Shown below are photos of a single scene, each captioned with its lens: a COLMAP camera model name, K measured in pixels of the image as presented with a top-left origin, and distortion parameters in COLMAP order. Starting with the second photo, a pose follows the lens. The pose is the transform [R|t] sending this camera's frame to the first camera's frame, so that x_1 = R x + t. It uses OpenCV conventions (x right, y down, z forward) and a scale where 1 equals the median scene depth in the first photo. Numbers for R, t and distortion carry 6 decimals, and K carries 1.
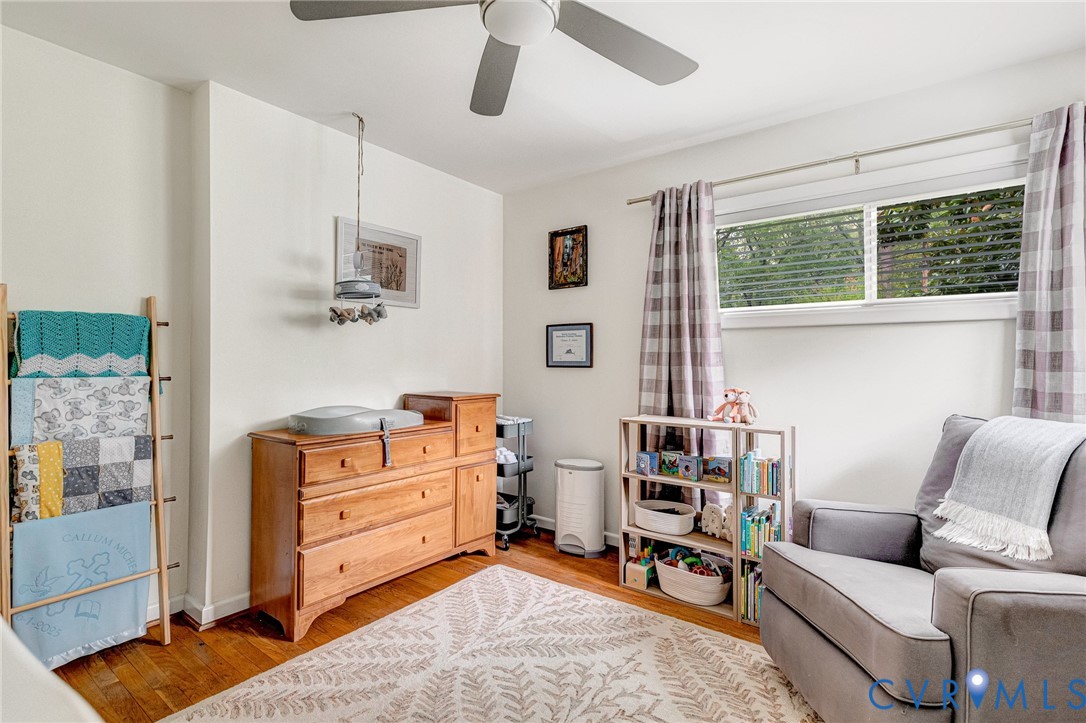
lens RADIAL K [[512.7, 0, 542.3], [0, 512.7, 352.5], [0, 0, 1]] dist [0.002184, 0.000282]
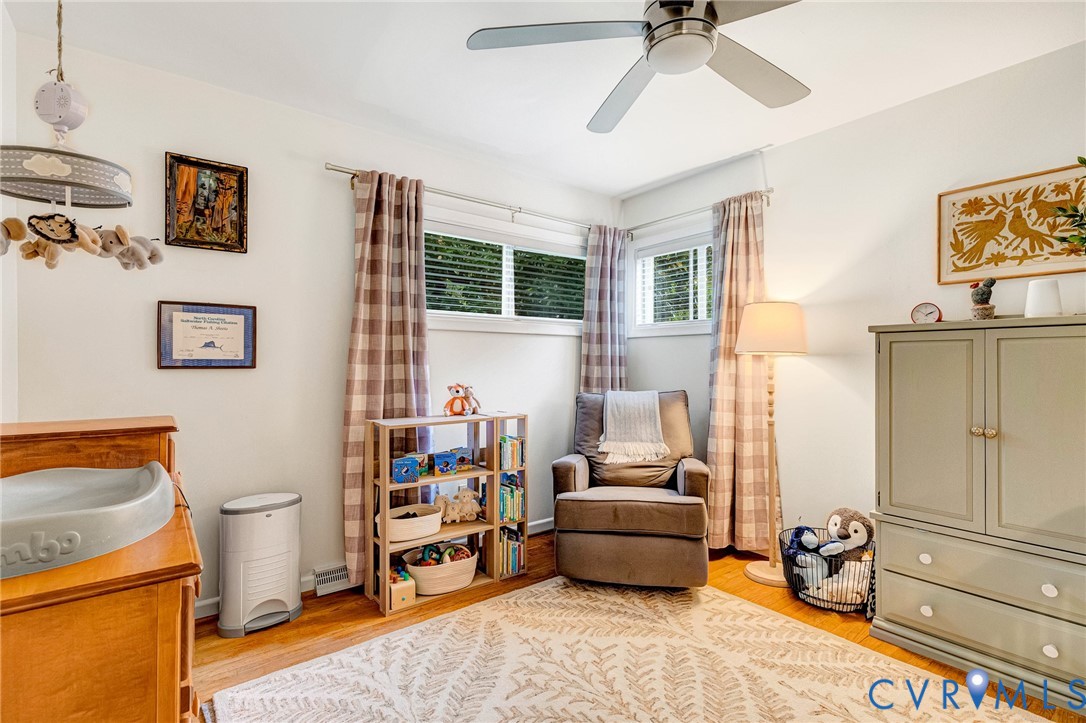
lens RADIAL K [[501.2, 0, 564.1], [0, 501.2, 362.7], [0, 0, 1]] dist [0.002910, 0.000106]
pose [[0.259741, -0.000493, 0.965678, -0.553478], [-0.016488, 0.999852, 0.004946, 0.012634], [-0.965538, -0.017207, 0.259694, 0.456687]]
